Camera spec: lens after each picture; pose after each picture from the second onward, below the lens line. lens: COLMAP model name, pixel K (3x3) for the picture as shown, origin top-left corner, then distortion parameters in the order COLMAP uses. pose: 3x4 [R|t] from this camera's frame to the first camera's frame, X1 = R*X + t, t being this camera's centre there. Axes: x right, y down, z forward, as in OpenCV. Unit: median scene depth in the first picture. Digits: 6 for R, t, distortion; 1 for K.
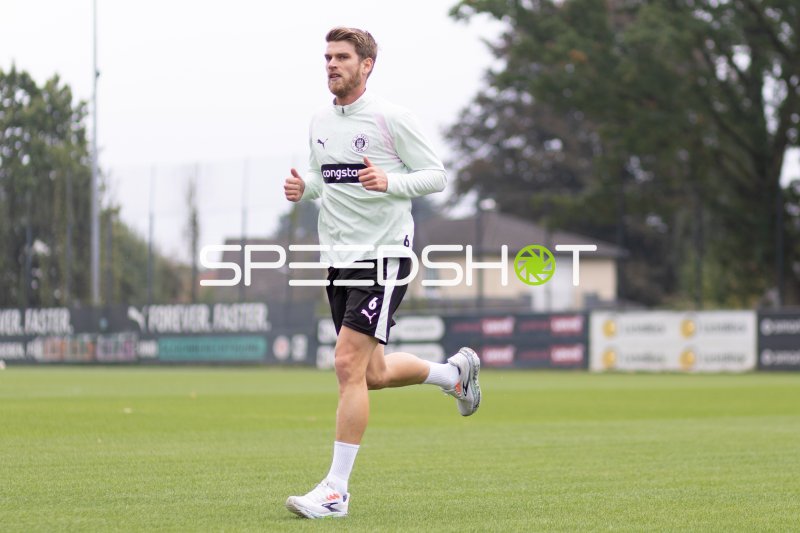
lens RADIAL K [[2945.9, 0, 399.4], [0, 2945.9, 299.9], [0, 0, 1]] dist [0.697011, -22.318866]
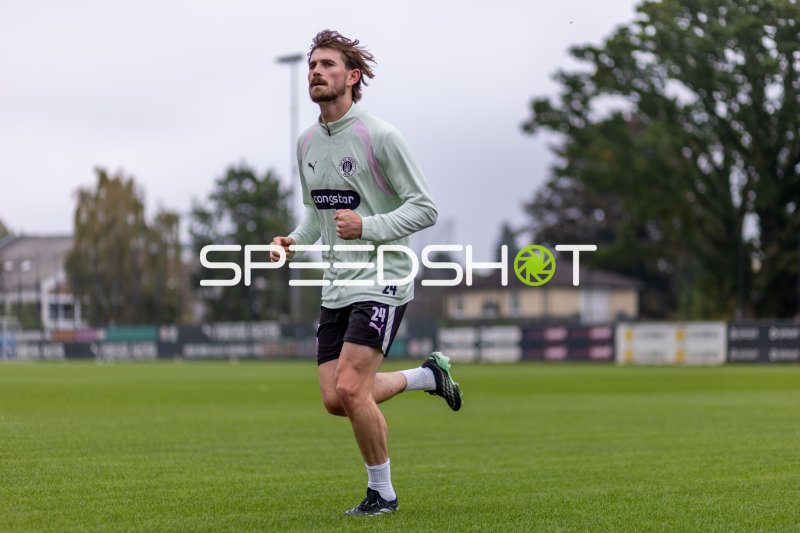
lens RADIAL K [[2686.4, 0, 400.0], [0, 2686.4, 266.5], [0, 0, 1]] dist [0.098835, 2.791475]
pose [[0.999976, -0.002586, 0.006415, -0.055591], [0.002698, 0.999843, -0.017501, -0.001633], [-0.006369, 0.017518, 0.999826, -0.376139]]
